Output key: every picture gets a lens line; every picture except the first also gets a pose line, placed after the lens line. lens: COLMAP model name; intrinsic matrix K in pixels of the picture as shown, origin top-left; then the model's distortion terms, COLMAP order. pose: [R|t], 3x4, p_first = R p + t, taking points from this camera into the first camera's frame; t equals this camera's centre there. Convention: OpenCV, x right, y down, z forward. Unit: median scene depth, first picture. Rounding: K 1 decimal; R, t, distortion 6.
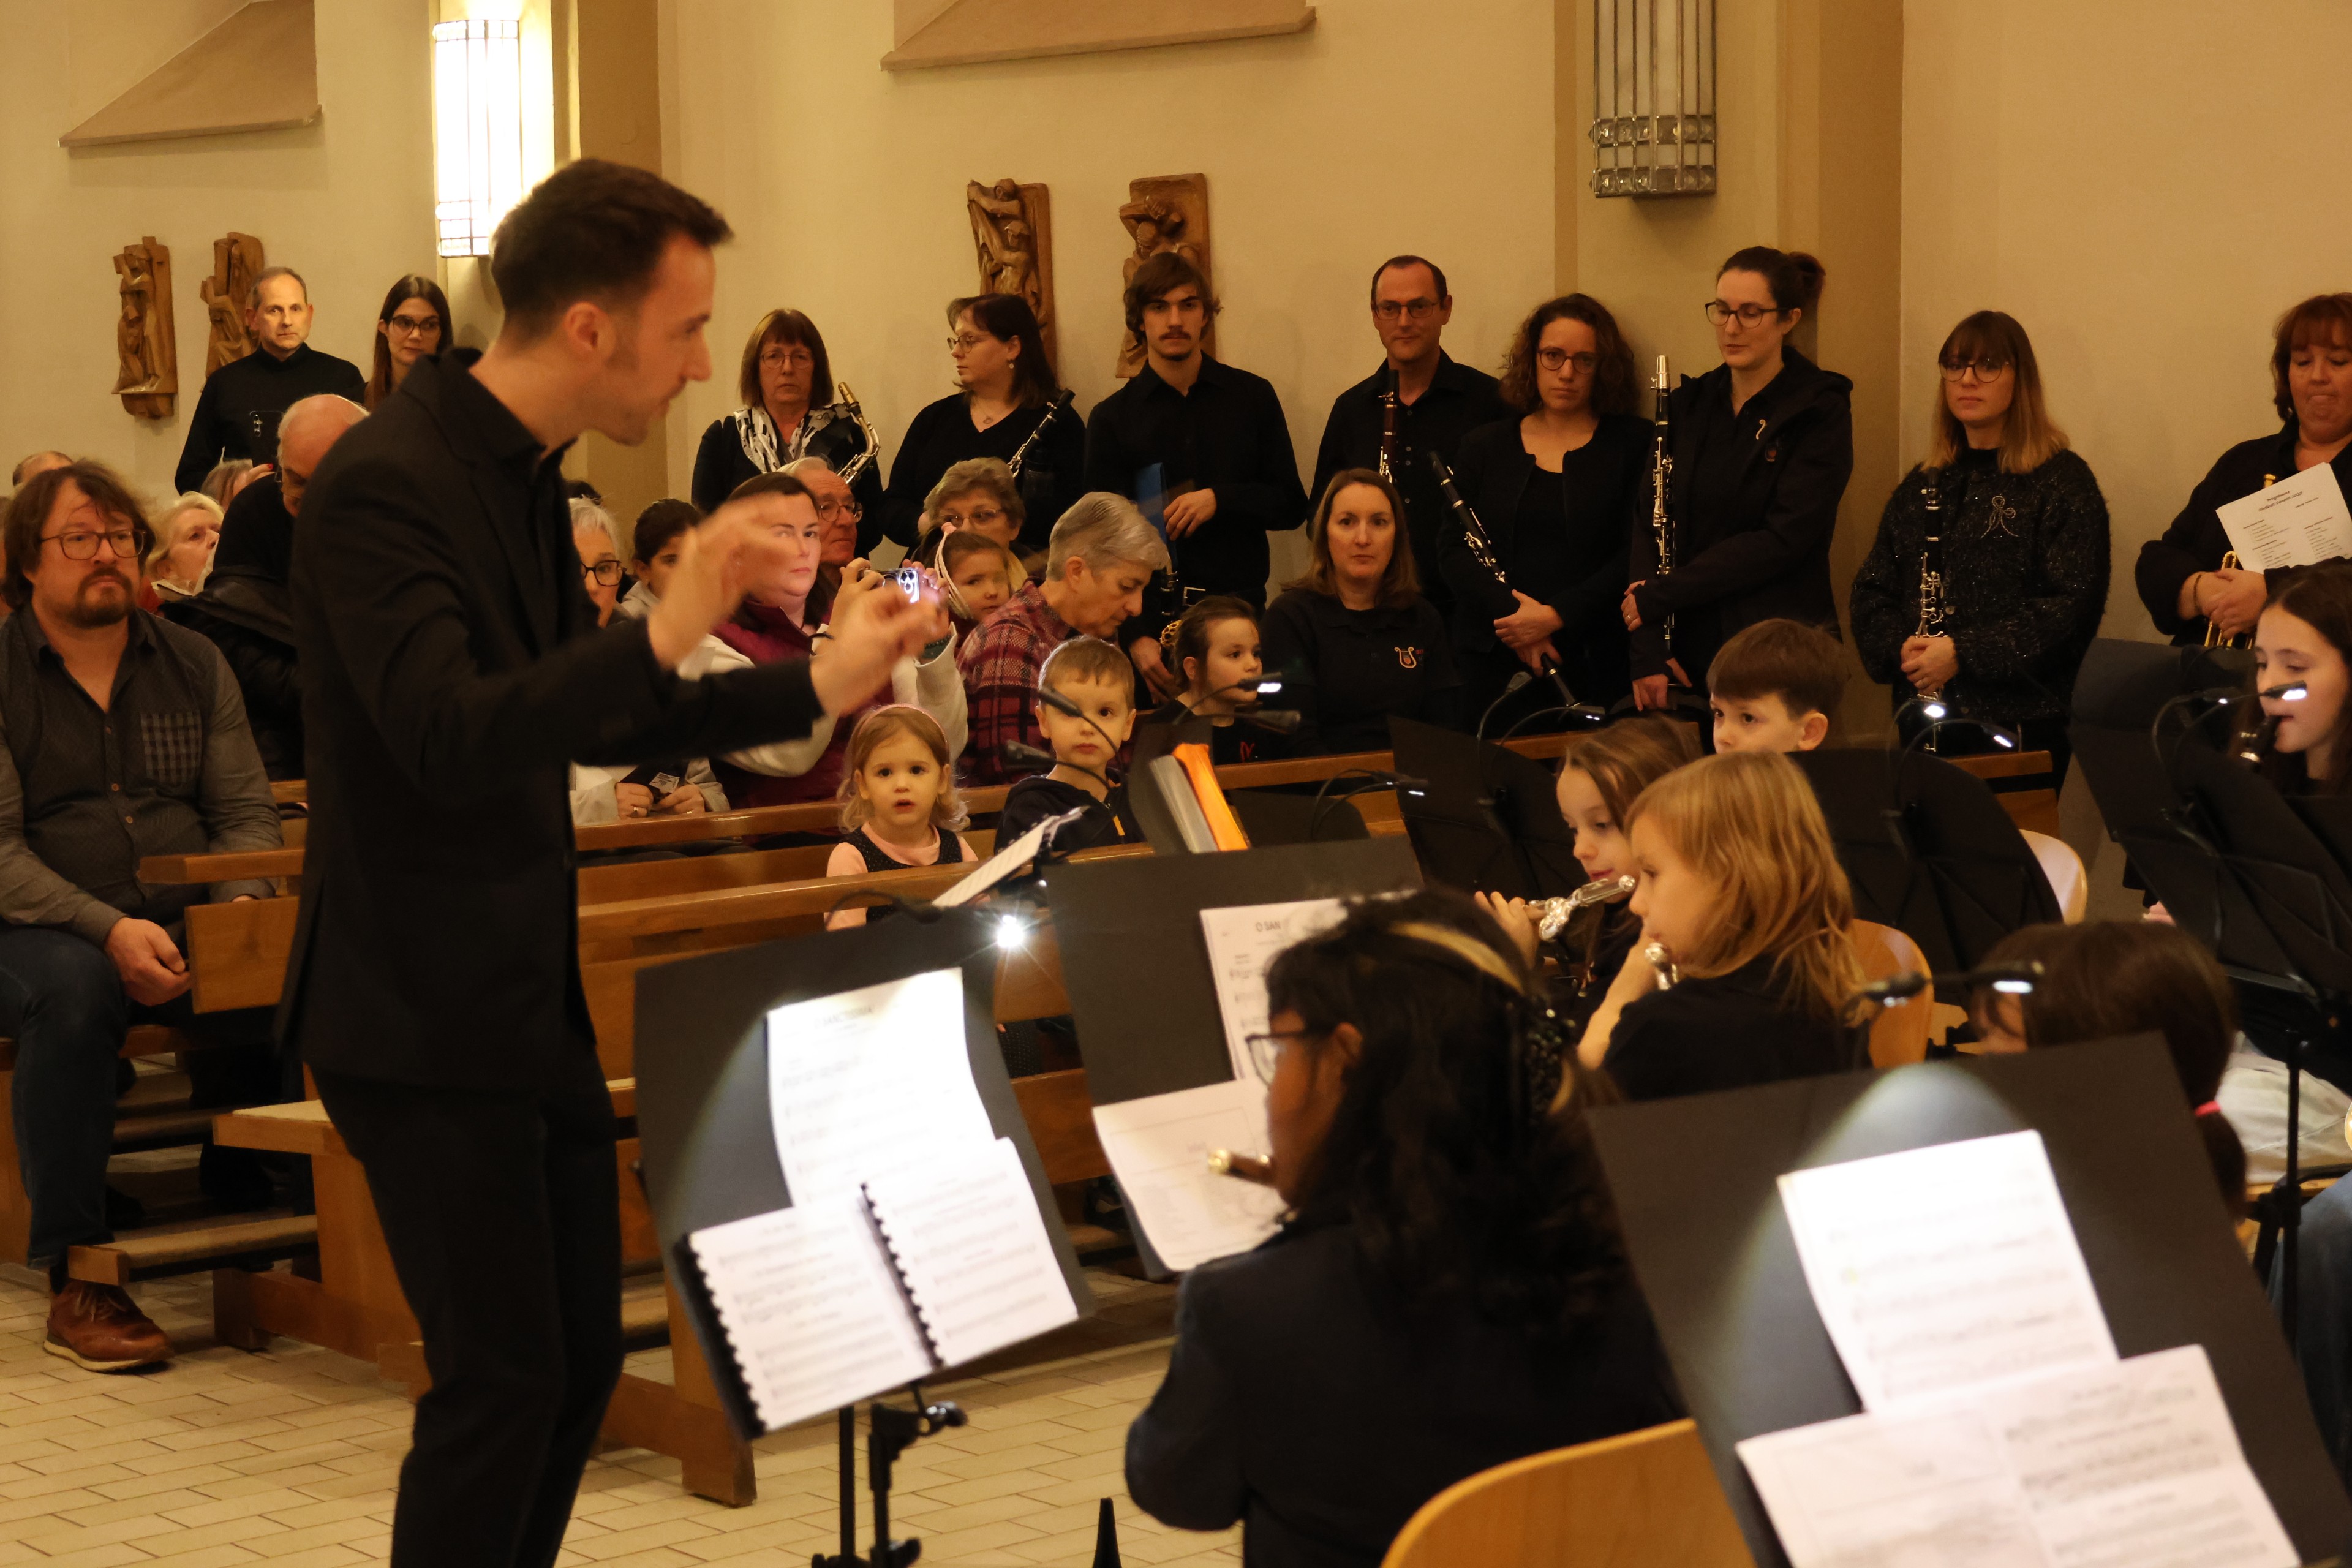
lens RADIAL K [[4550.0, 0, 1176.0], [0, 4550.0, 784.0], [0, 0, 1]] dist [-0.049601, 1.951288]
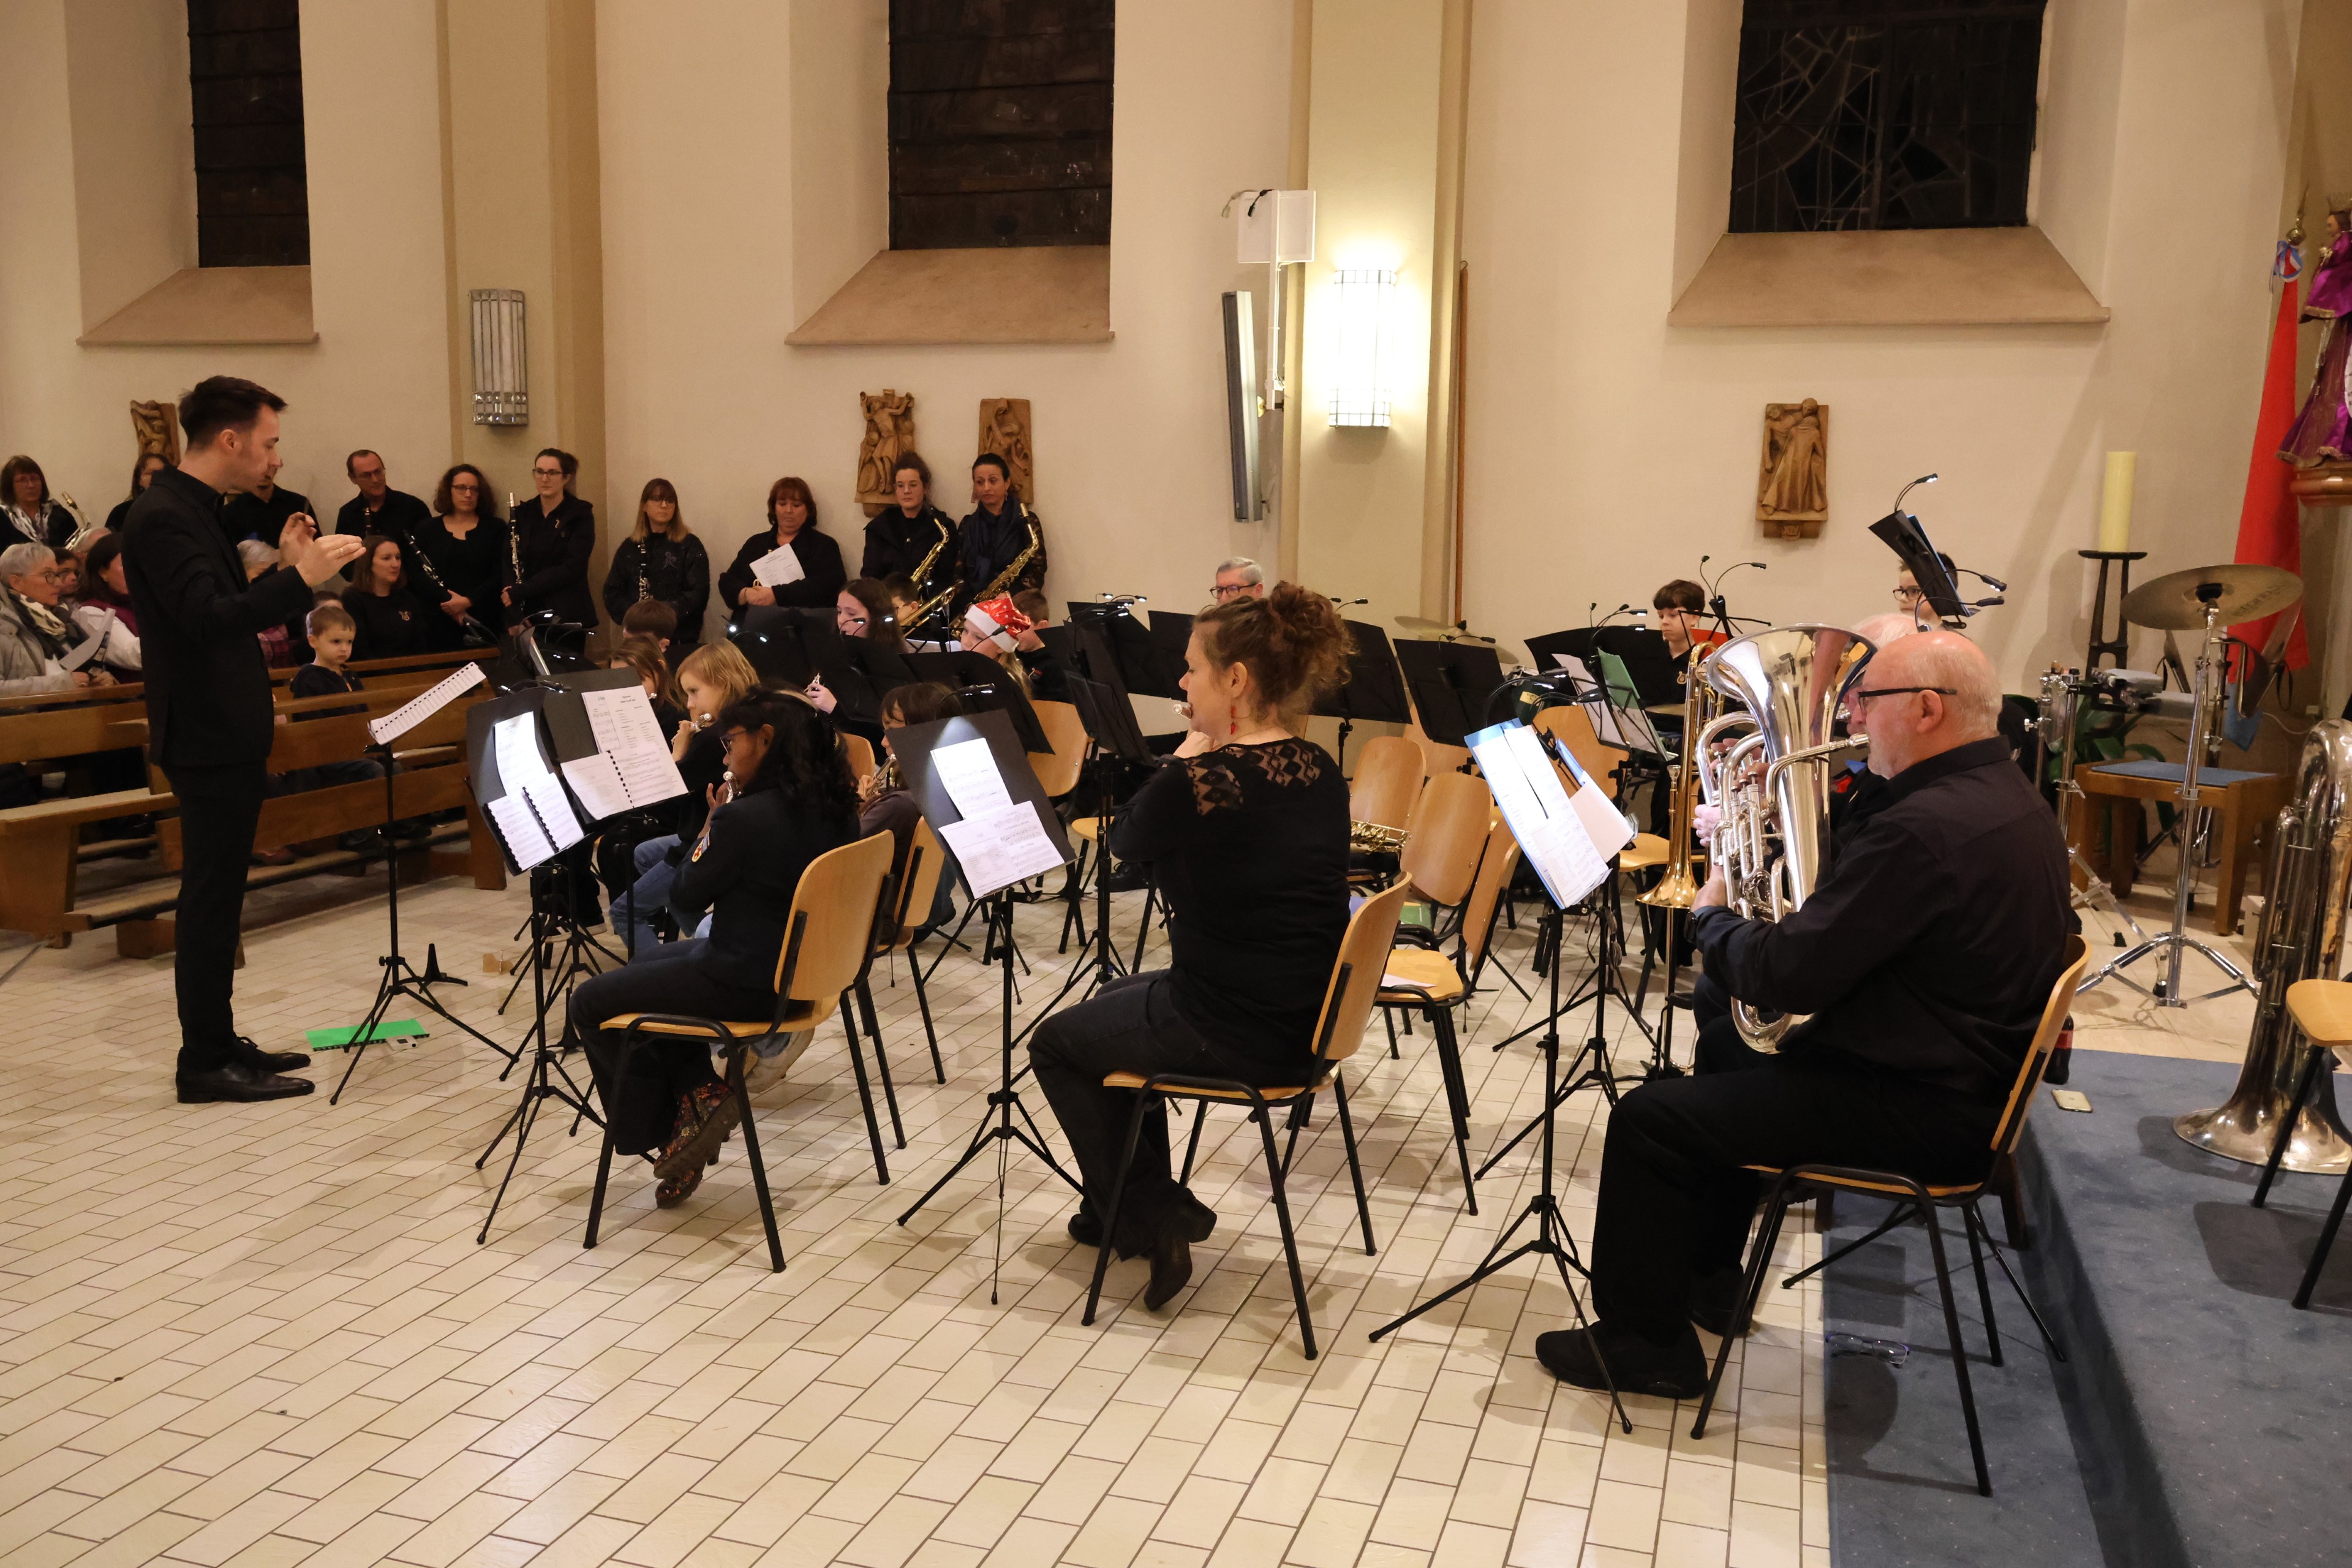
lens RADIAL K [[1992.6, 0, 1216.0], [0, 1992.6, 731.1], [0, 0, 1]] dist [0.001225, 0.011093]
pose [[0.852773, -0.031560, 0.521327, -0.129411], [0.020473, 0.999425, 0.027014, 0.011362], [-0.521880, -0.012364, 0.852929, -0.095002]]
